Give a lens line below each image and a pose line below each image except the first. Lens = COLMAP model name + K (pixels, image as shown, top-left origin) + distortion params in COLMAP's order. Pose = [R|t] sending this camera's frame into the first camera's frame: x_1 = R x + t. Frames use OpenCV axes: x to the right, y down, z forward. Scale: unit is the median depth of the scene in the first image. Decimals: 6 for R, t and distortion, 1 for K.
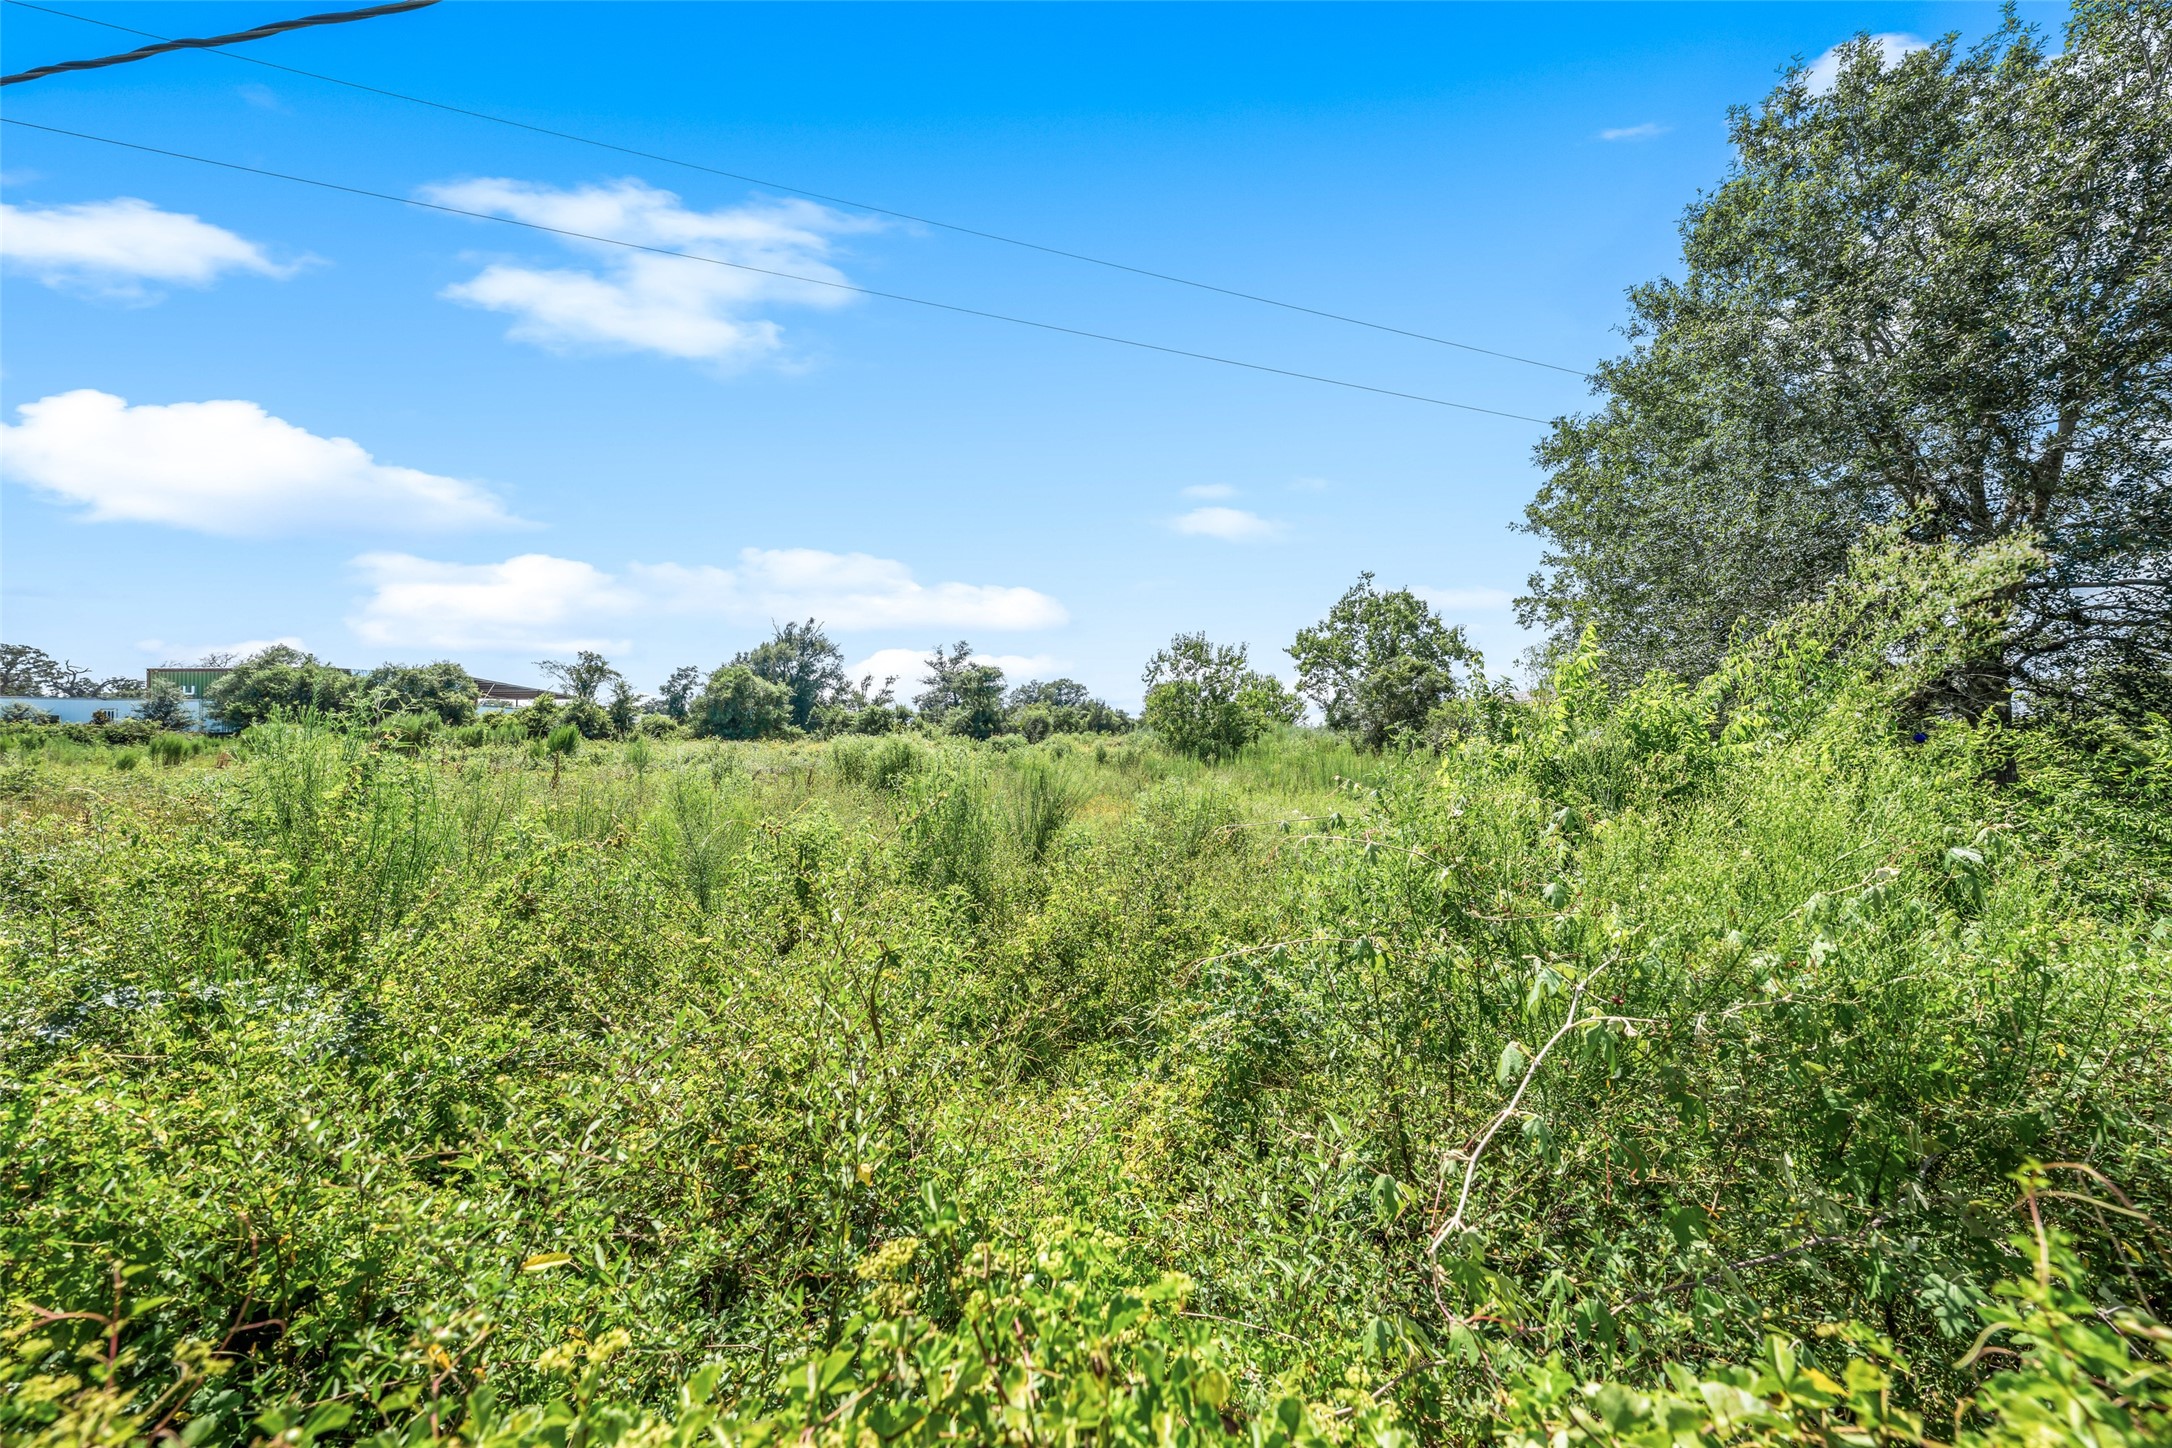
lens RADIAL K [[756.3, 0, 1094.4], [0, 756.3, 721.0], [0, 0, 1]] dist [-0.003832, 0.000314]
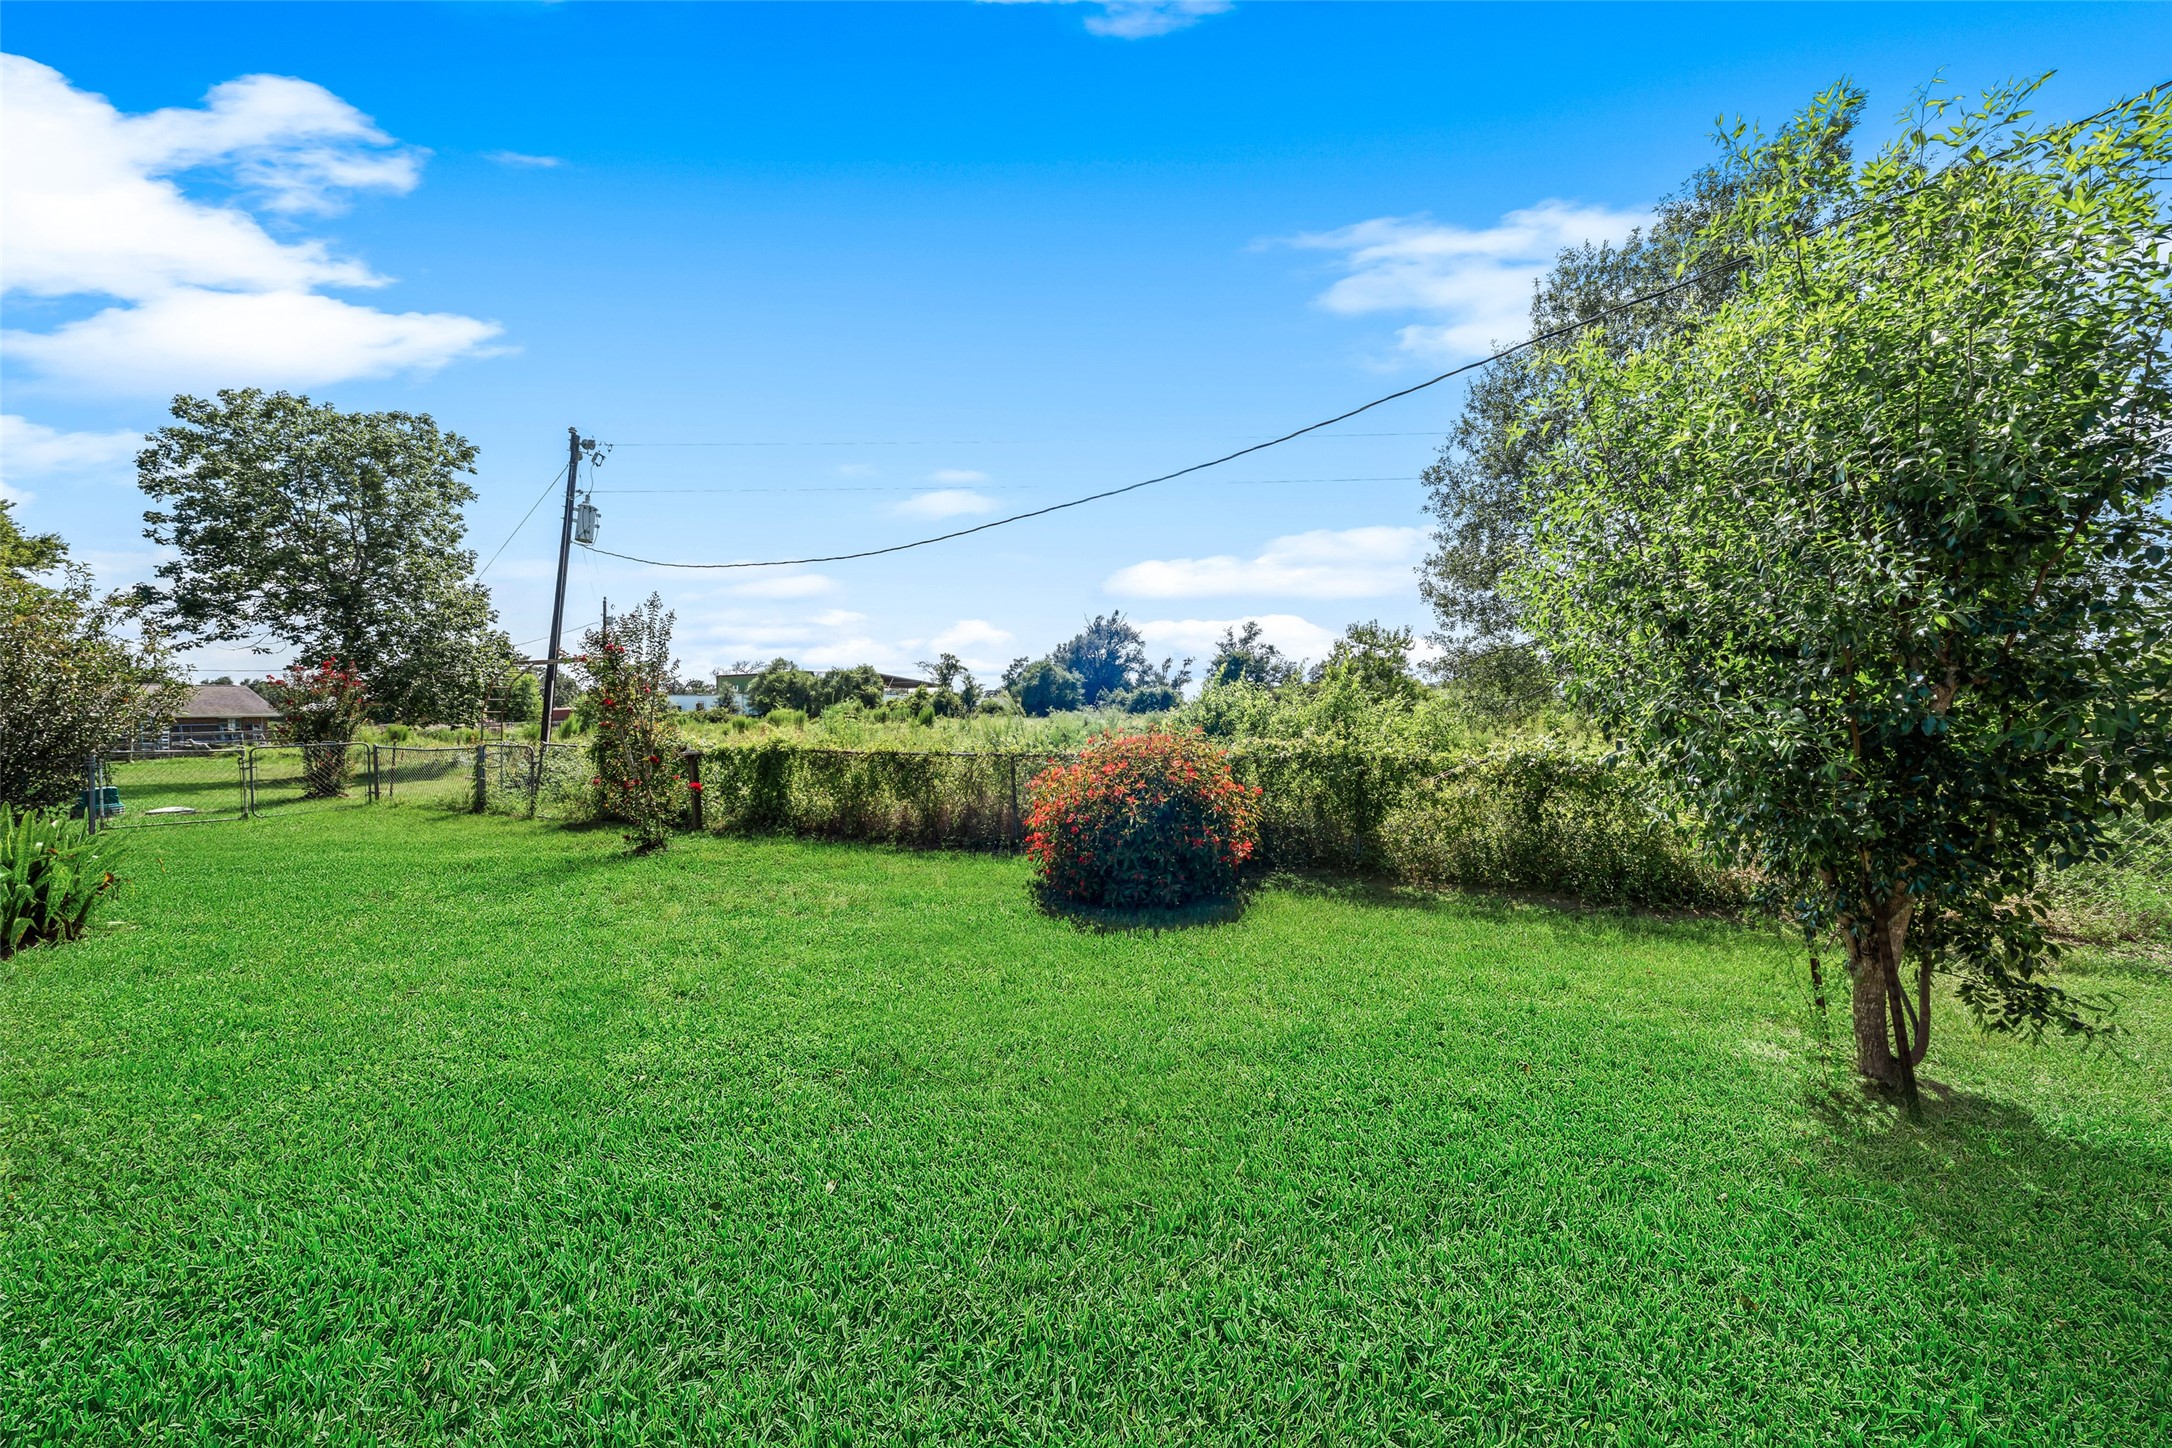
lens RADIAL K [[756.3, 0, 1064.3], [0, 756.3, 720.7], [0, 0, 1]] dist [-0.003832, 0.000314]
pose [[0.898124, -0.005777, -0.439704, 0.107955], [0.018916, 0.999496, 0.025507, -0.000868], [0.439335, -0.031226, 0.897781, -0.122454]]
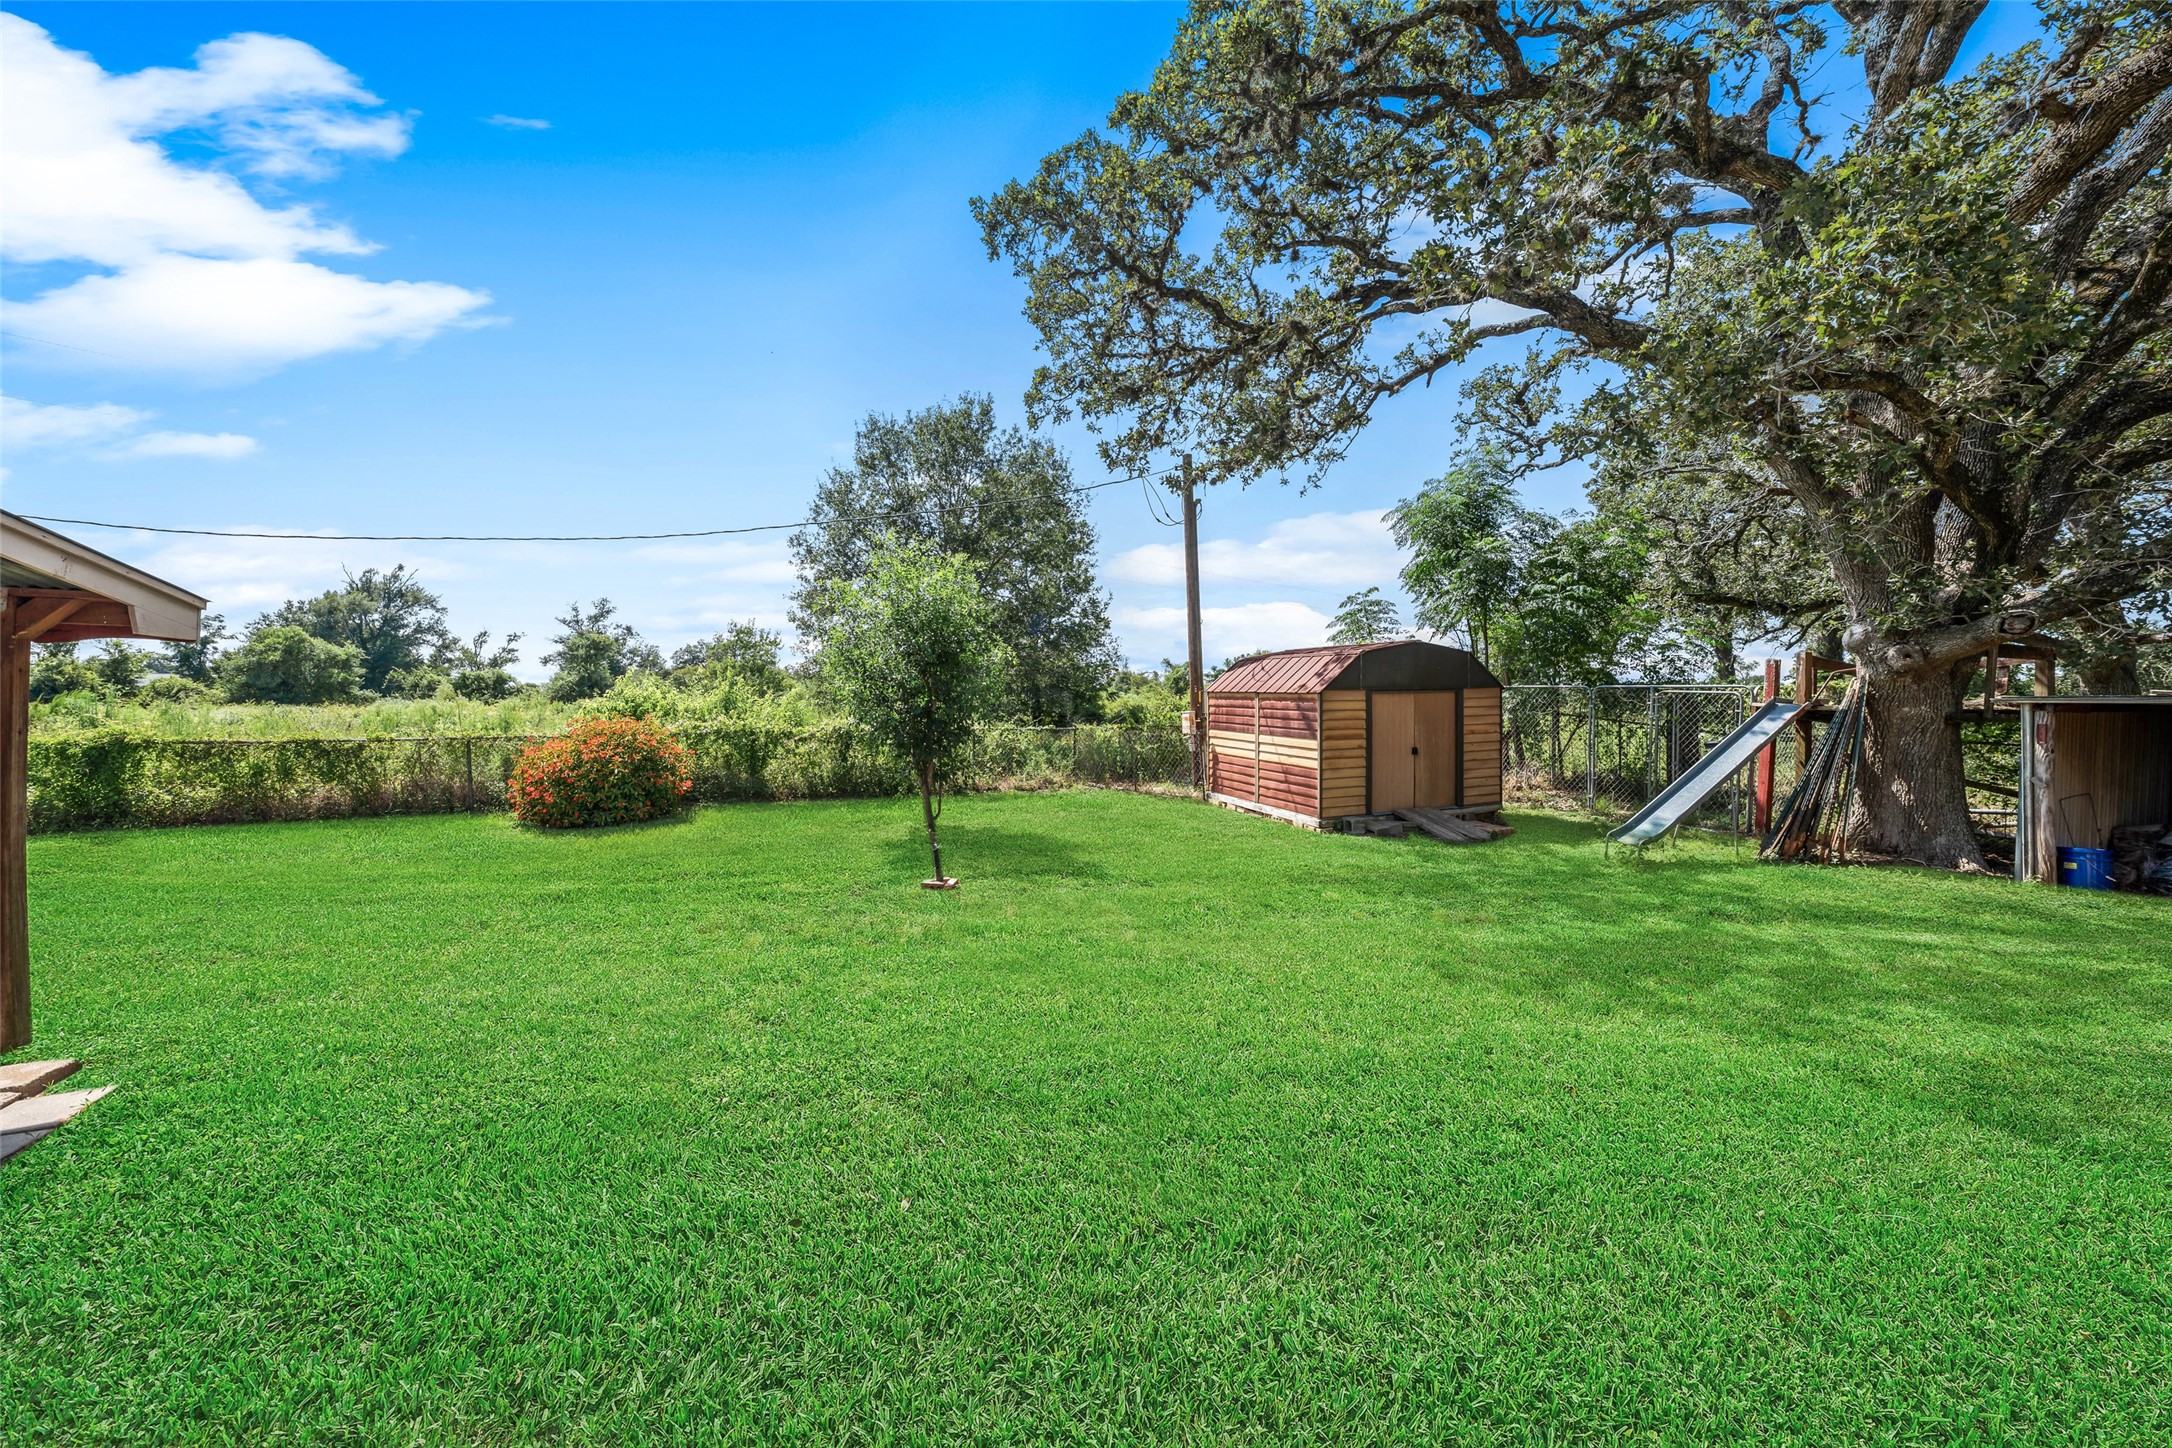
lens RADIAL K [[756.3, 0, 1102.5], [0, 756.3, 706.1], [0, 0, 1]] dist [-0.003832, 0.000314]
pose [[0.928481, -0.007319, 0.371307, 0.109626], [-0.004227, 0.999533, 0.030273, -0.004871], [-0.371355, -0.029678, 0.928017, -0.228331]]
